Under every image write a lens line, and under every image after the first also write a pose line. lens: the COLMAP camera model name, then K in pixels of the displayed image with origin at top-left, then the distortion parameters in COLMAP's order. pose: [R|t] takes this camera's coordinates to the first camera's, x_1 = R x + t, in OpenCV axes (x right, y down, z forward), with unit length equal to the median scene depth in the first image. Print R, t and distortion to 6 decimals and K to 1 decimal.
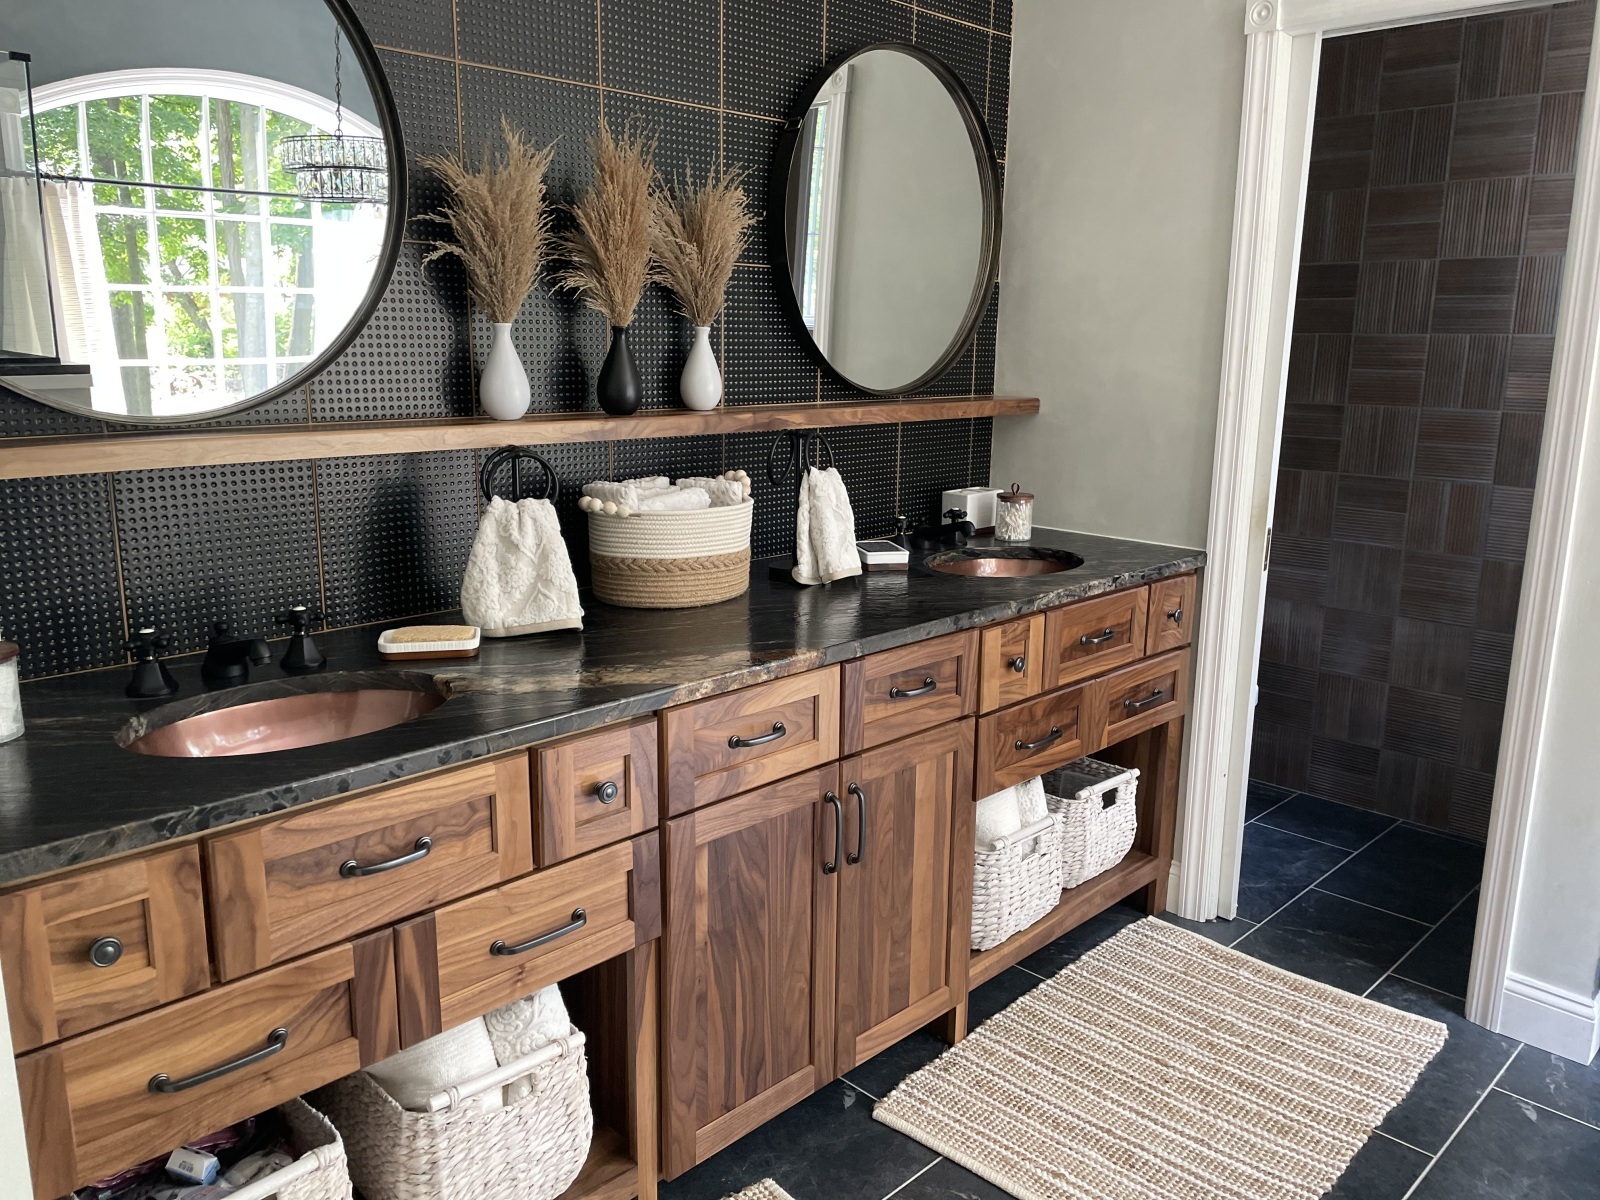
lens RADIAL K [[1209.6, 0, 794.4], [0, 1209.6, 587.1], [0, 0, 1]] dist [0.094520, -0.122514]
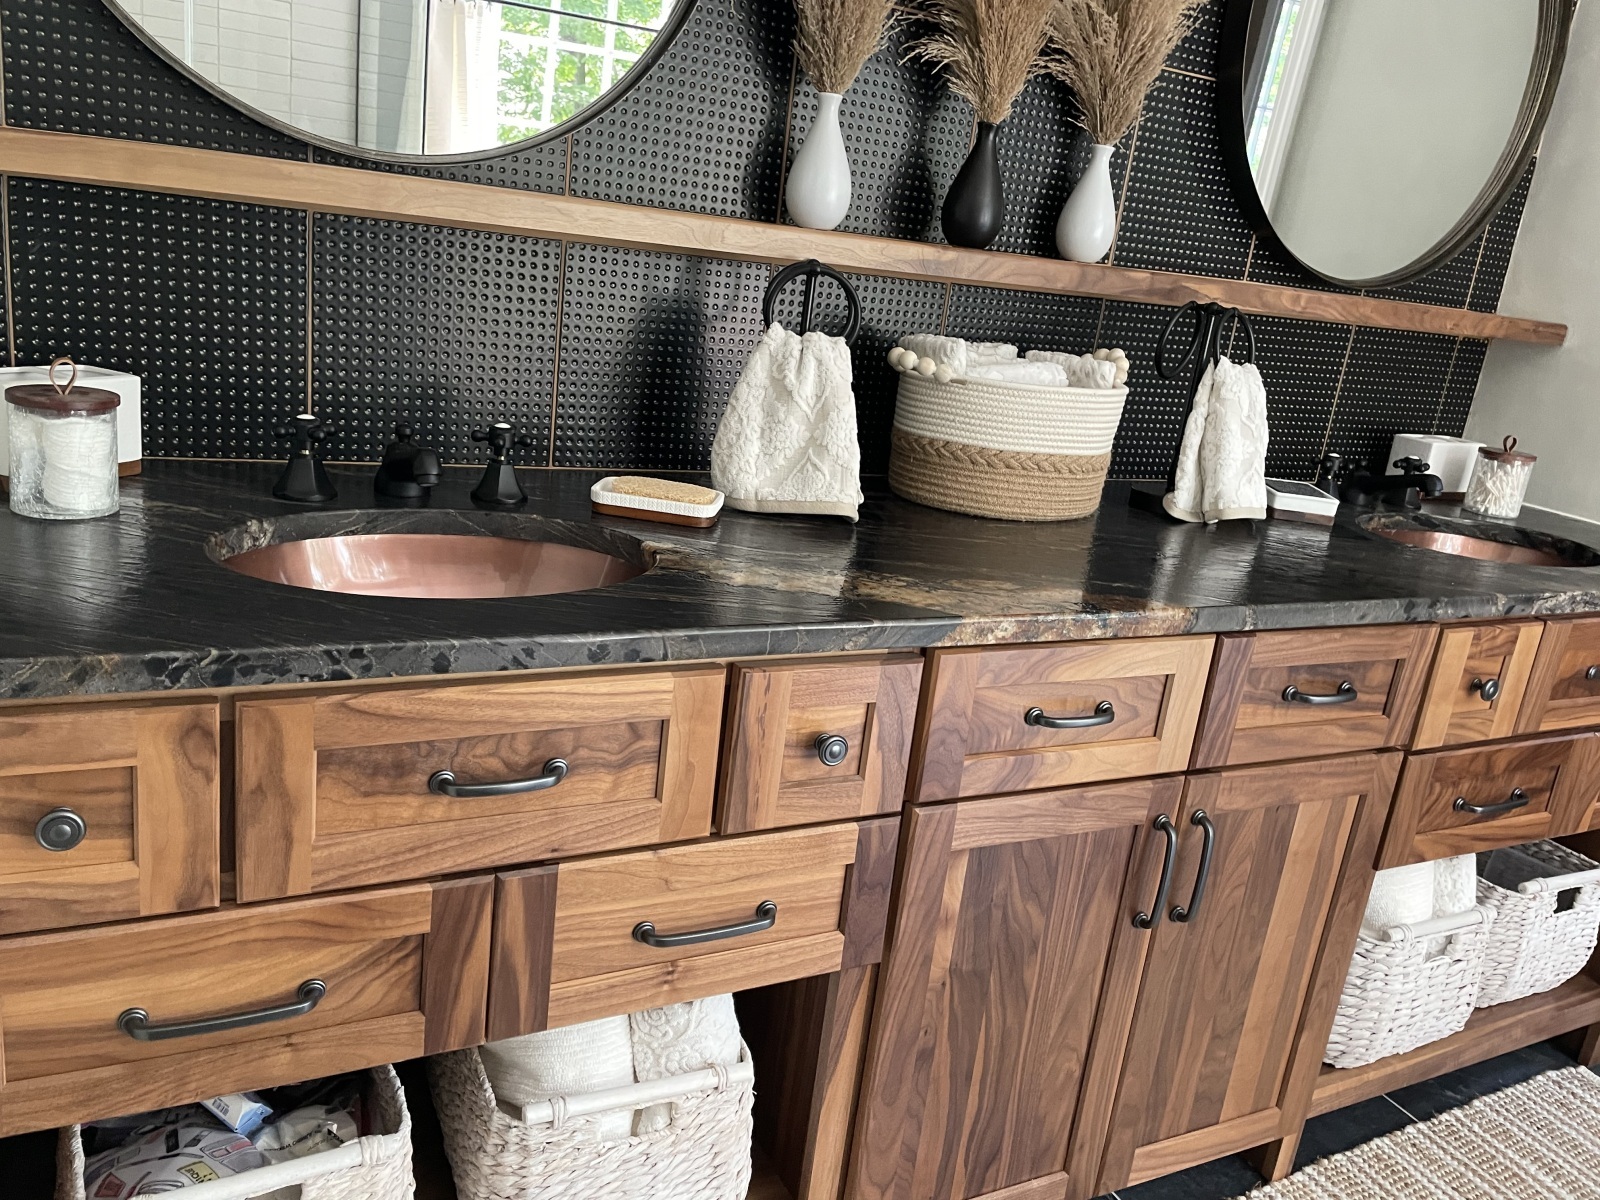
lens RADIAL K [[1209.6, 0, 791.5], [0, 1209.6, 588.2], [0, 0, 1]] dist [0.094520, -0.122514]
pose [[0.945293, 0.184501, -0.269036, -0.006238], [-0.169583, 0.982433, 0.077887, 0.021042], [0.278680, -0.028003, 0.959976, 0.240564]]
